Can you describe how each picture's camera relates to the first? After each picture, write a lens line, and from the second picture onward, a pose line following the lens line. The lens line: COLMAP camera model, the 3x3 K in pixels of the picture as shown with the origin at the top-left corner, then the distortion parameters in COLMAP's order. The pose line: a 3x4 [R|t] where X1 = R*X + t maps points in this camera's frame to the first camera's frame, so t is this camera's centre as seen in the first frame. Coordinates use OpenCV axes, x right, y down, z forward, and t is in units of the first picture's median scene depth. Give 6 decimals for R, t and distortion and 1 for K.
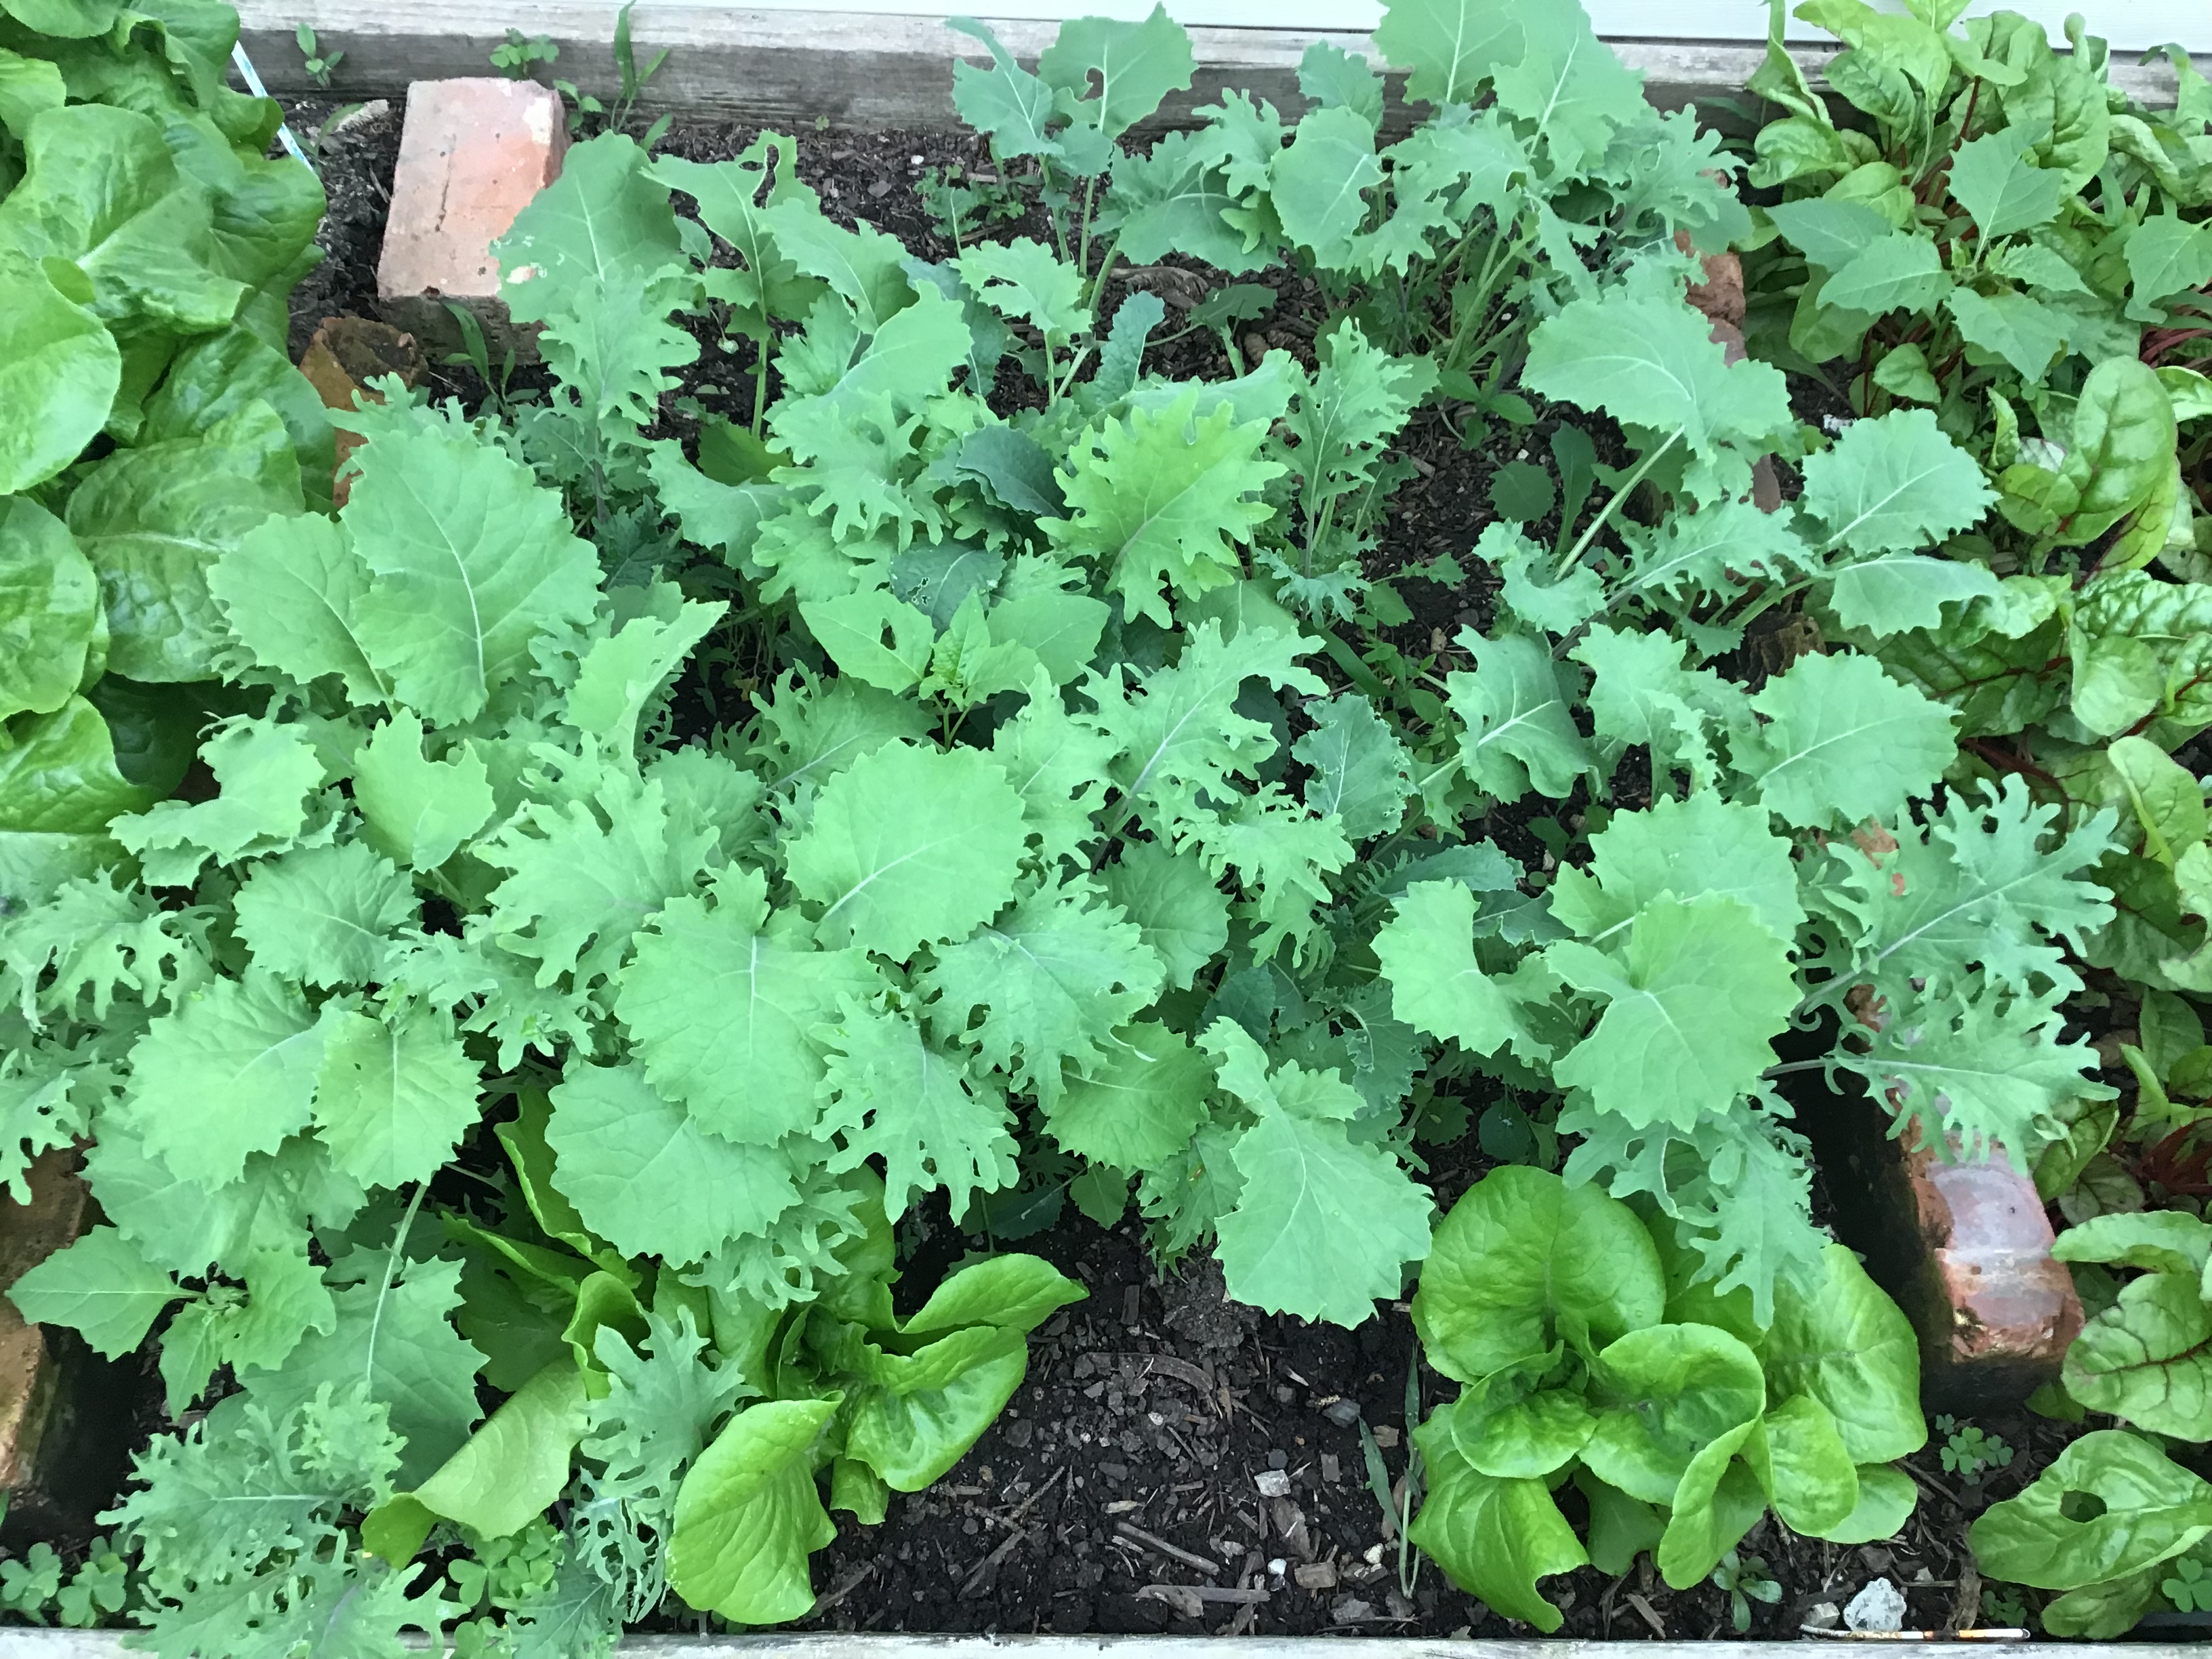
lens RADIAL K [[2001.9, 0, 1092.9], [0, 2001.9, 814.8], [0, 0, 1]] dist [0.083665, -0.137325]
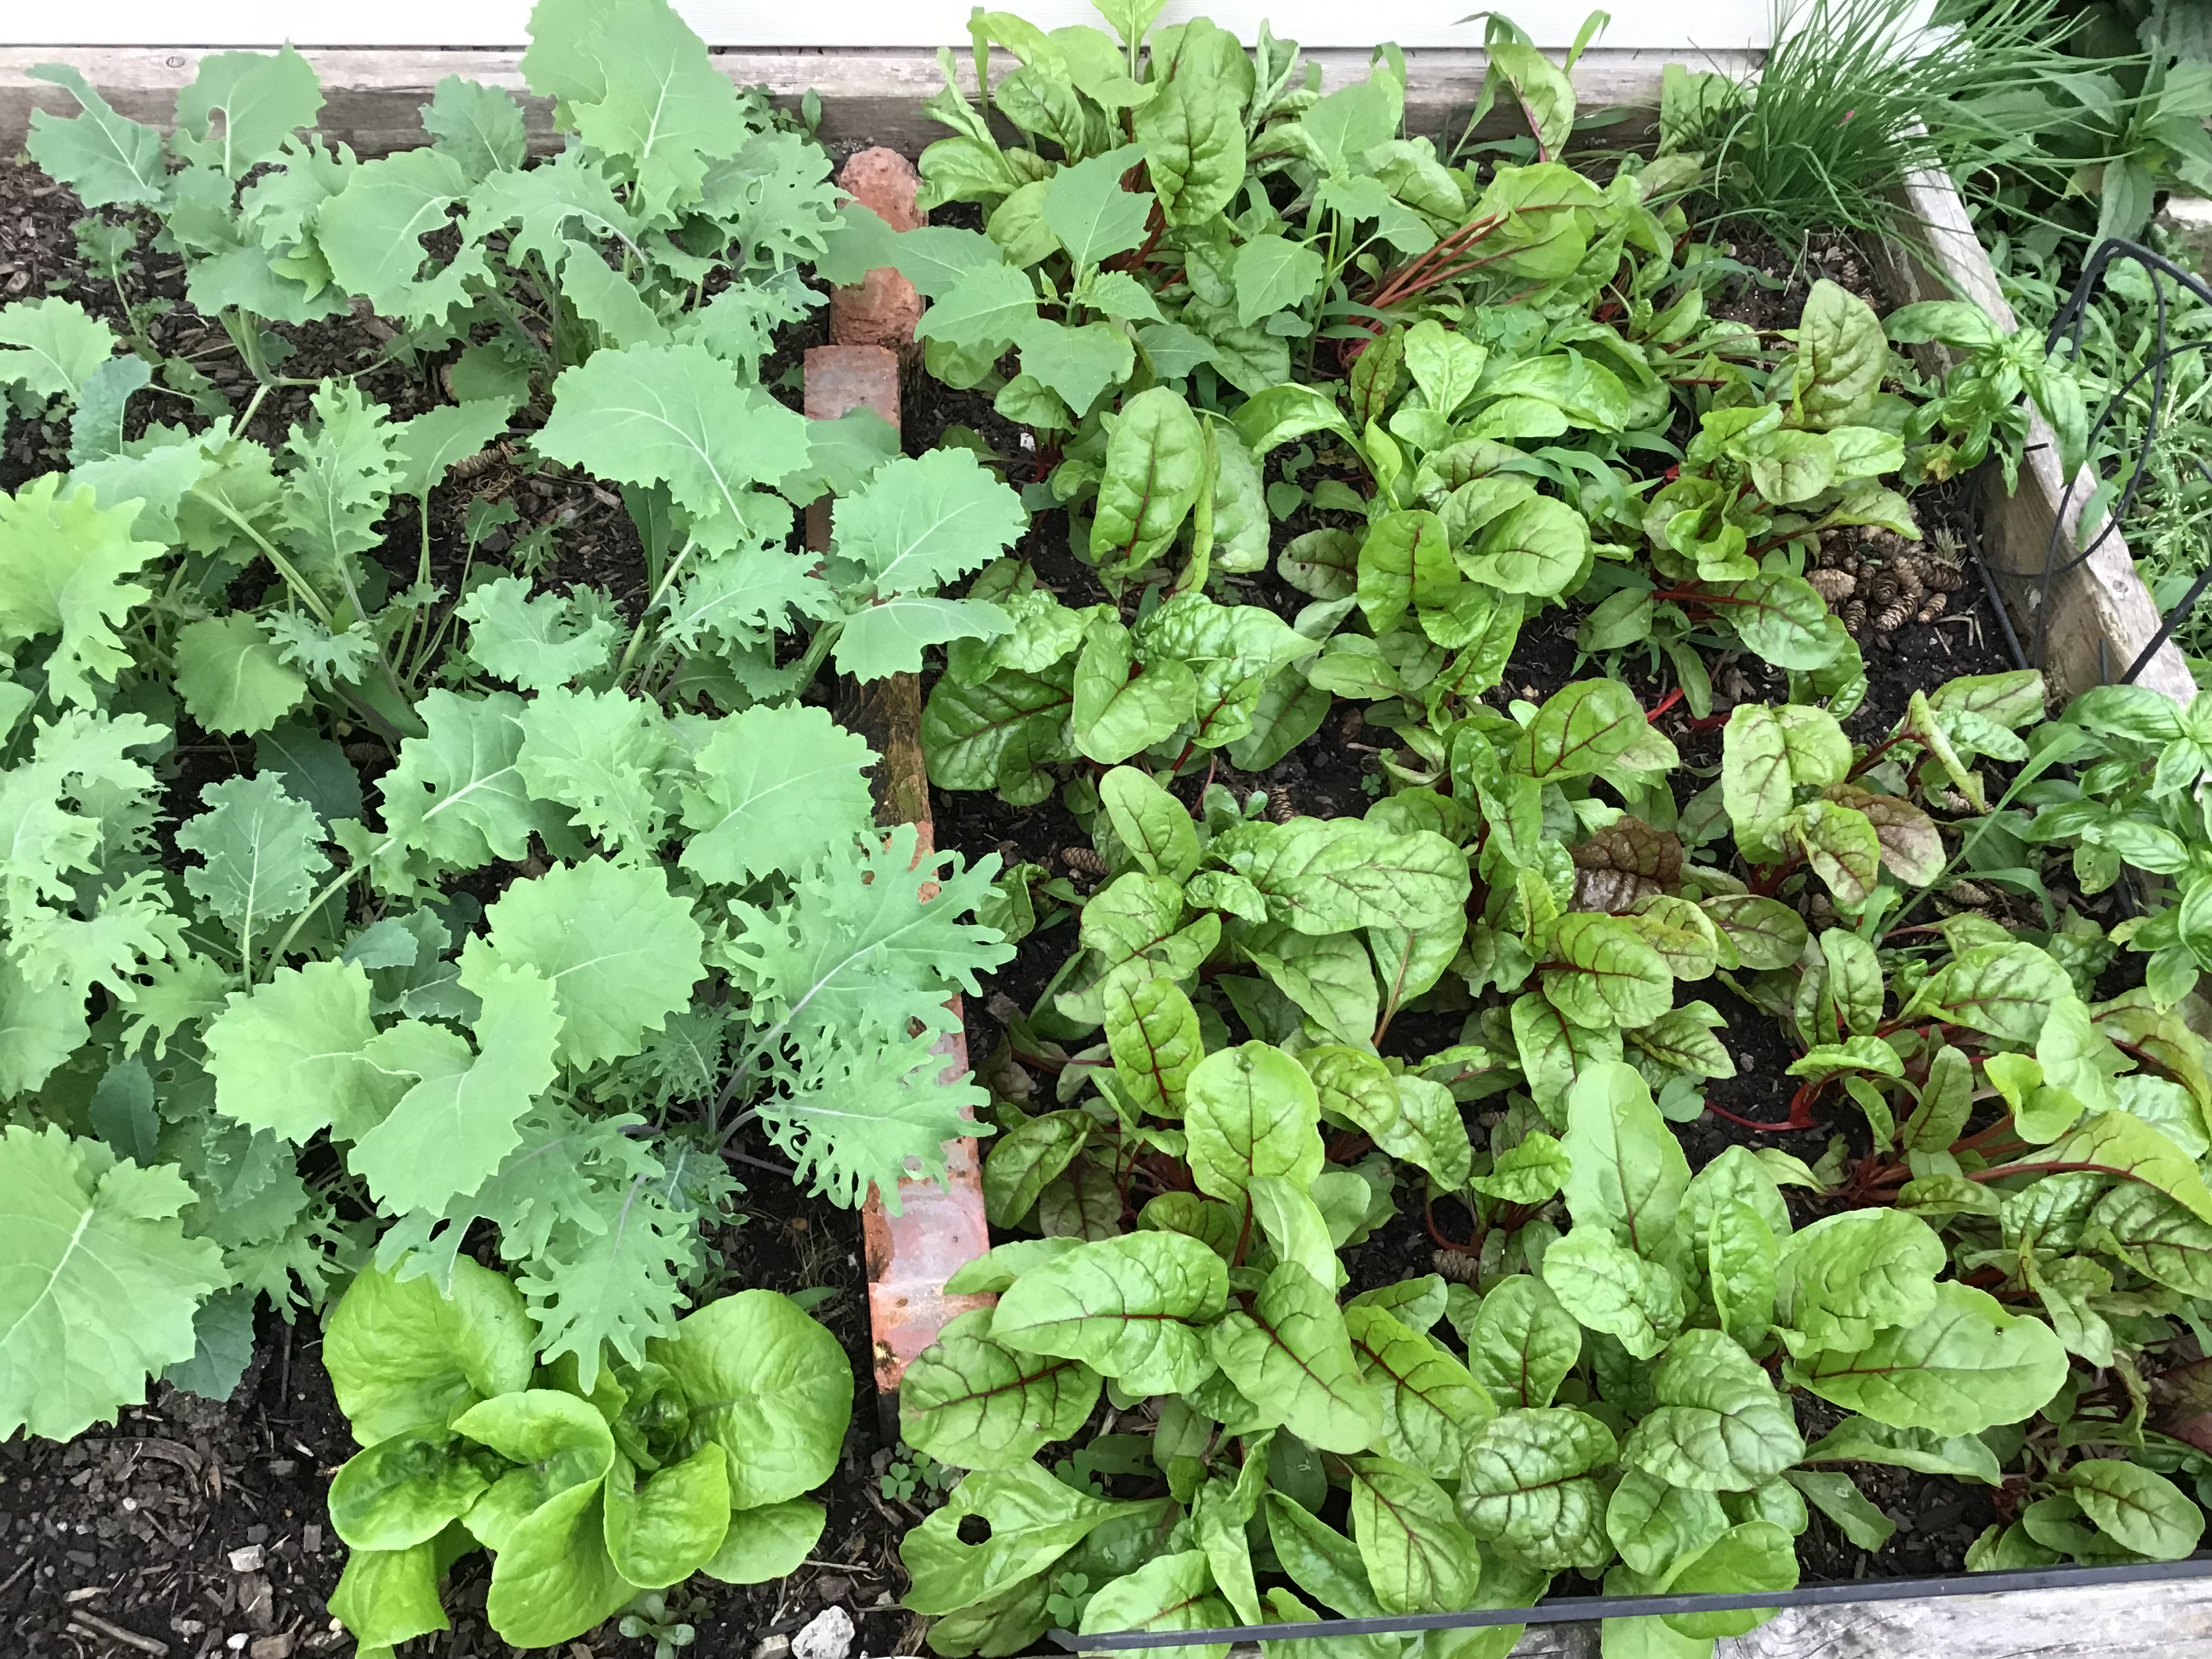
lens RADIAL K [[2001.9, 0, 1103.0], [0, 2001.9, 830.6], [0, 0, 1]] dist [0.083665, -0.137325]
pose [[0.996884, -0.050760, 0.060379, 0.467180], [0.048605, 0.998146, 0.036636, -0.046699], [-0.062127, -0.033587, 0.997503, -0.021524]]
